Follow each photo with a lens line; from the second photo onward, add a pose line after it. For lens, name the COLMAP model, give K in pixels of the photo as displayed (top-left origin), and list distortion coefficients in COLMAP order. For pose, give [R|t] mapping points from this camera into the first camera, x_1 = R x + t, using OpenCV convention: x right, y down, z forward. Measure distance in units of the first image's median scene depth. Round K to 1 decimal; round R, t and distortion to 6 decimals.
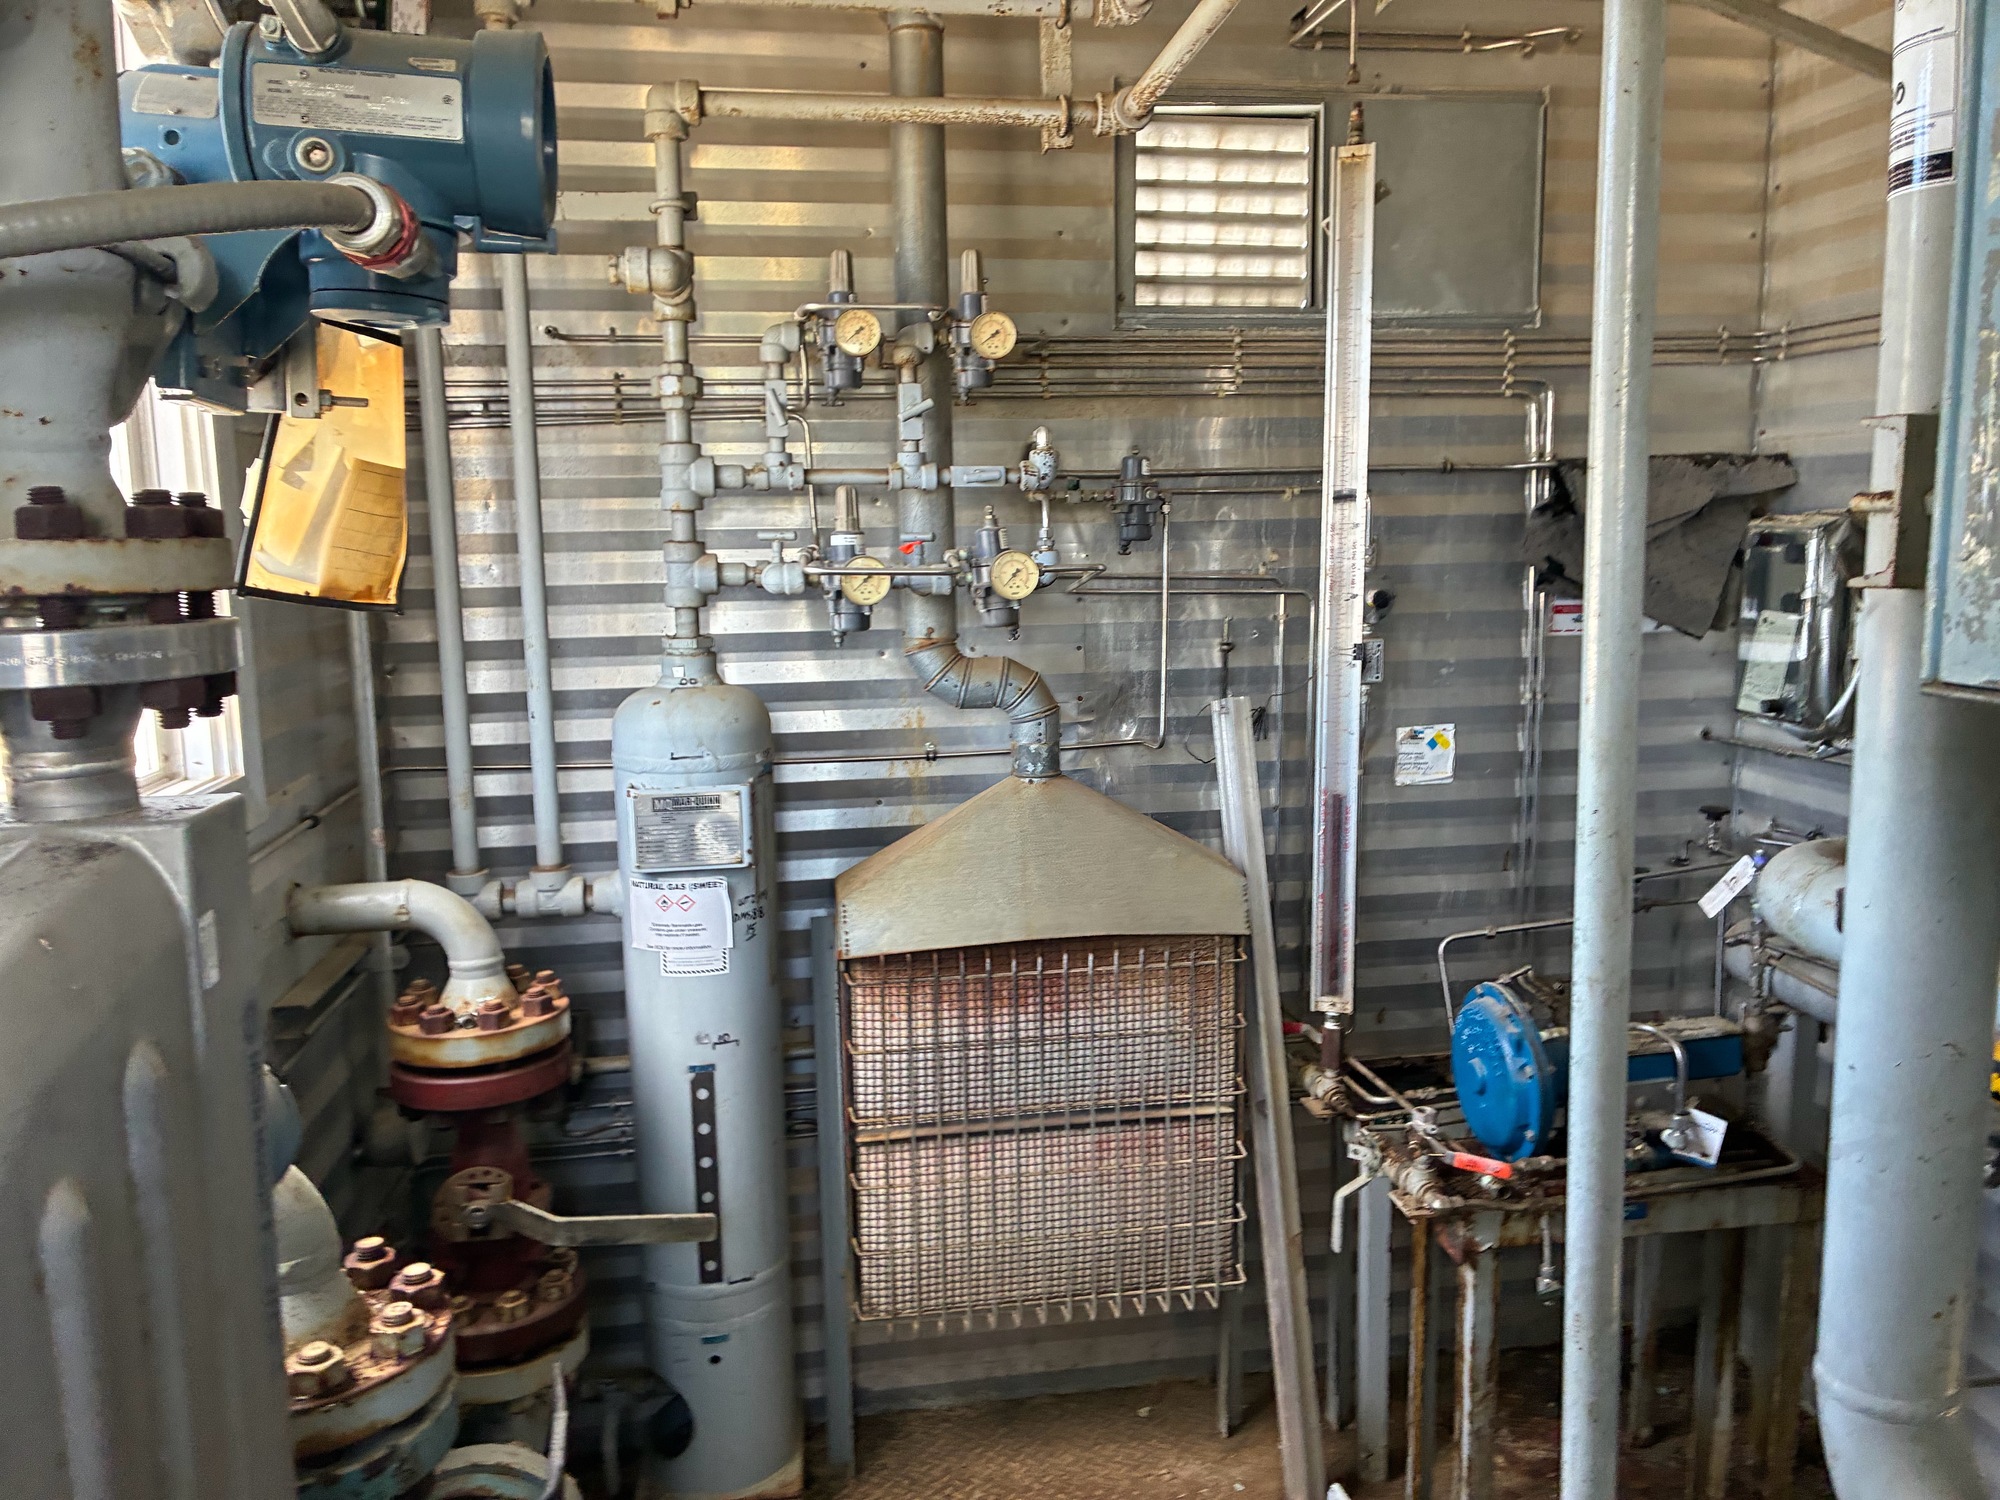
lens RADIAL K [[1541.2, 0, 1031.9], [0, 1541.2, 728.0], [0, 0, 1]] dist [0.048646, -0.061305]
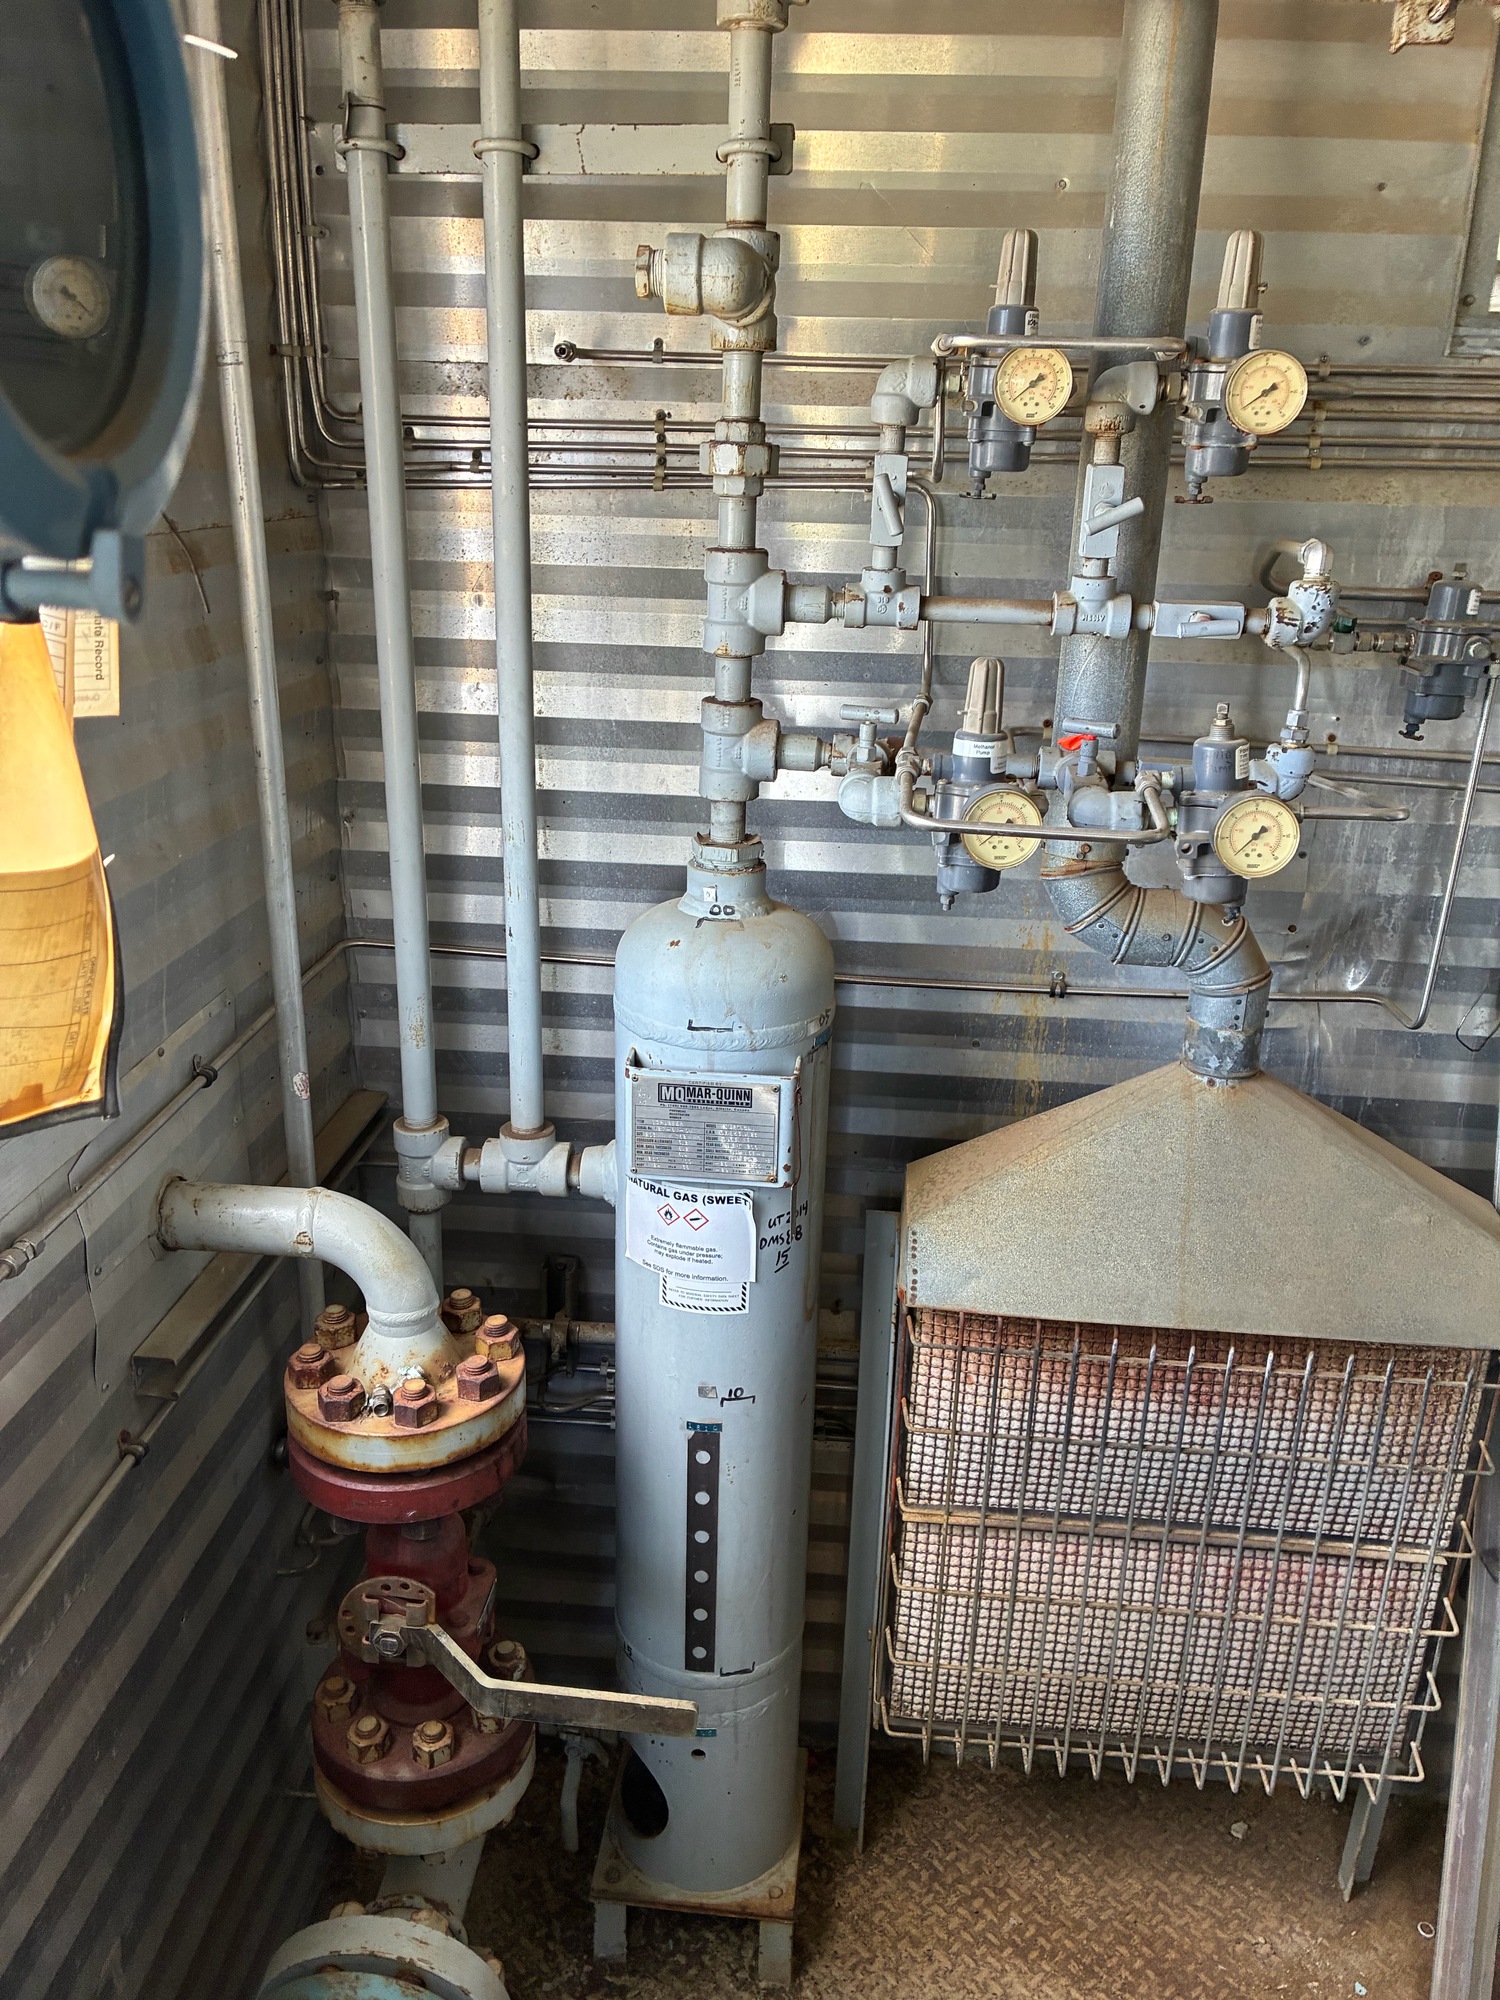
lens RADIAL K [[1541.2, 0, 751.3], [0, 1541.2, 993.0], [0, 0, 1]] dist [0.048646, -0.061305]
pose [[0.969935, 0.120635, -0.211360, -0.058335], [-0.074501, 0.973984, 0.214022, -0.135189], [0.231680, -0.191841, 0.953688, 0.329329]]
